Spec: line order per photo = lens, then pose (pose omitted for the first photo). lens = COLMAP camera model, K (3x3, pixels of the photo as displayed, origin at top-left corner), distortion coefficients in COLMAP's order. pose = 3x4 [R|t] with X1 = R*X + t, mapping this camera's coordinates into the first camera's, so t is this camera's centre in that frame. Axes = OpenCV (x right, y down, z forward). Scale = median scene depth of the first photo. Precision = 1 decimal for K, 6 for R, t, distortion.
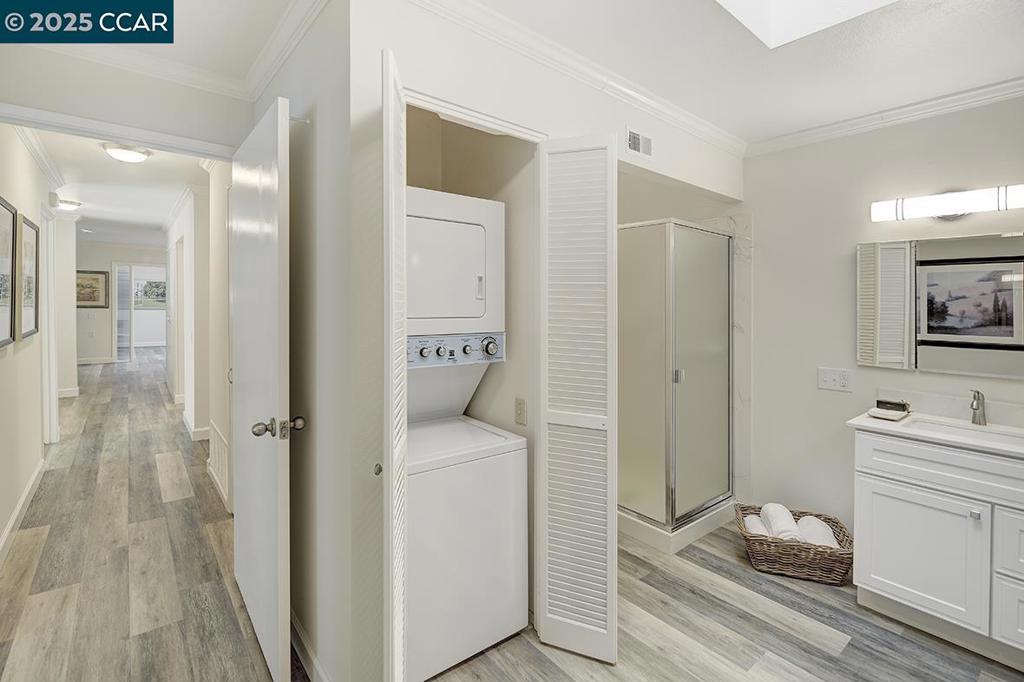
lens RADIAL K [[475.4, 0, 516.0], [0, 475.4, 337.4], [0, 0, 1]] dist [-0.005479, -0.000598]
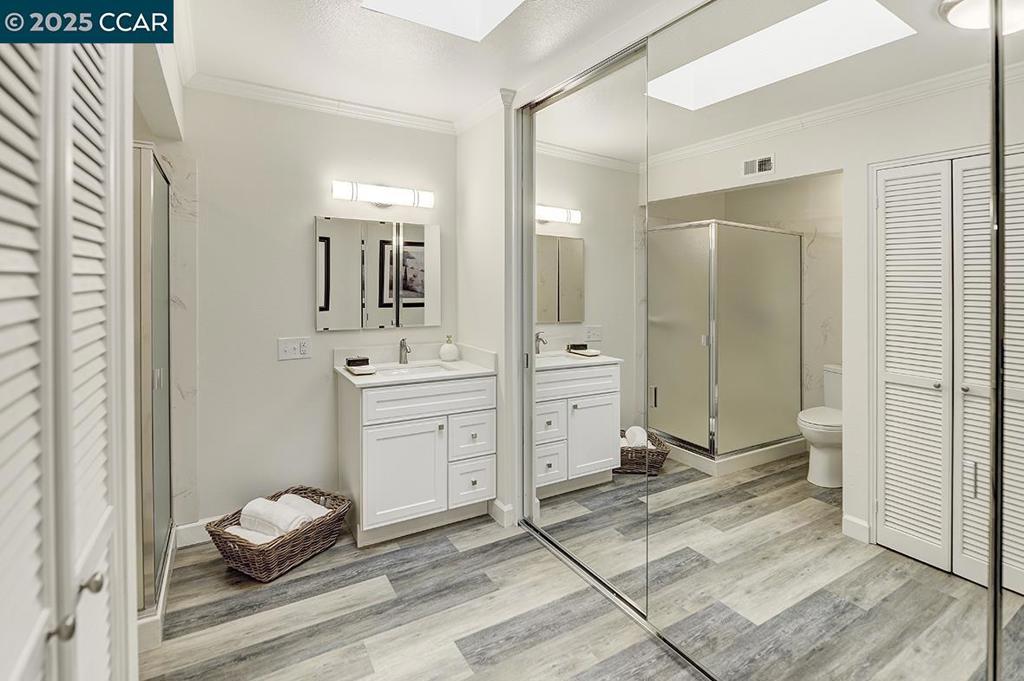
lens RADIAL K [[475.4, 0, 515.2], [0, 475.4, 293.0], [0, 0, 1]] dist [-0.005479, -0.000598]
pose [[0.143321, -0.029940, 0.989223, -0.294483], [0.060117, 0.997960, 0.021495, -0.025233], [-0.987849, 0.056388, 0.144828, 0.462680]]
